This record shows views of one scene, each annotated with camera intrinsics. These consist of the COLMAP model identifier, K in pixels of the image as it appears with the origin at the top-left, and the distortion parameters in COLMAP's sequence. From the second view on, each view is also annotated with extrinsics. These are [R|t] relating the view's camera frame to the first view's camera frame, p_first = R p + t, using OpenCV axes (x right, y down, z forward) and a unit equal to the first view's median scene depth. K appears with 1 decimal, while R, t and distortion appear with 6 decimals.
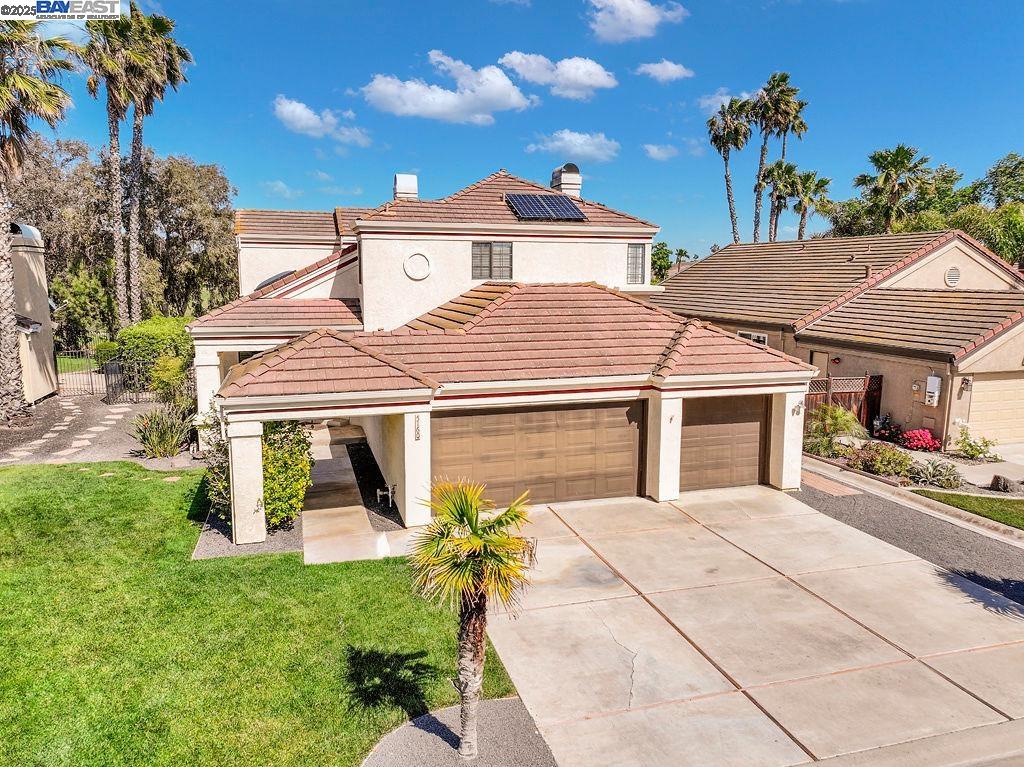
lens RADIAL K [[715.4, 0, 510.8], [0, 715.4, 383.2], [0, 0, 1]] dist [-0.008004, 0.016003]
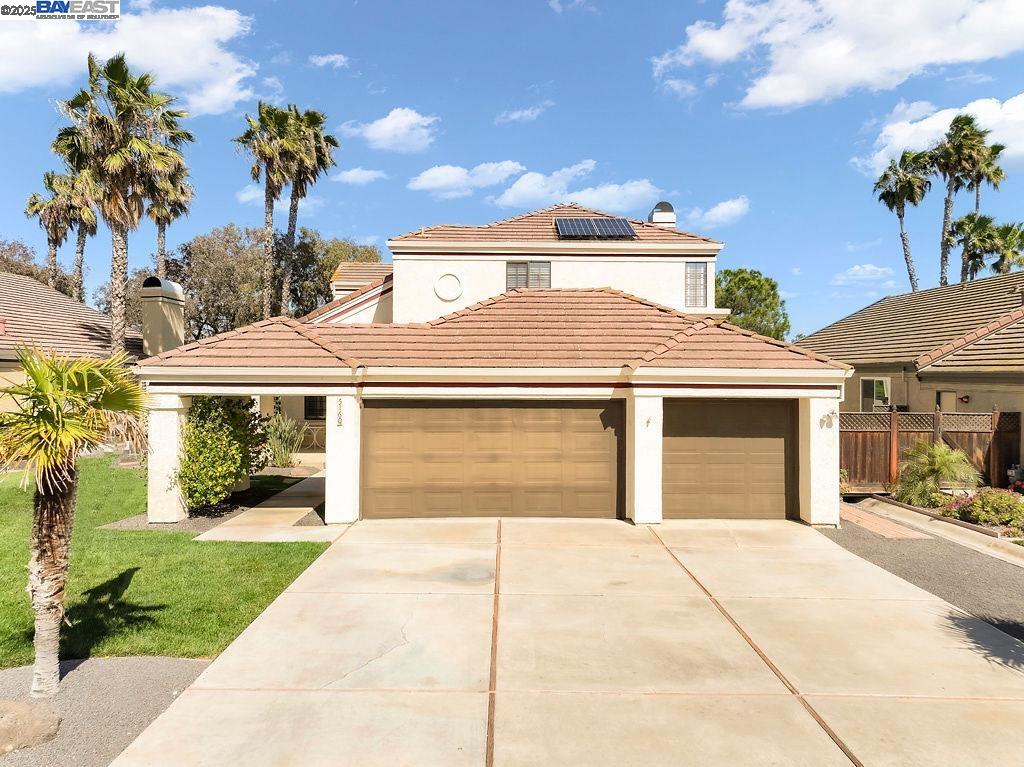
lens RADIAL K [[715.4, 0, 510.3], [0, 715.4, 381.8], [0, 0, 1]] dist [-0.008004, 0.016003]
pose [[0.959004, 0.005774, -0.283334, 0.289721], [-0.046061, 0.989674, -0.135732, 0.117777], [0.279625, 0.143219, 0.949367, 0.153518]]
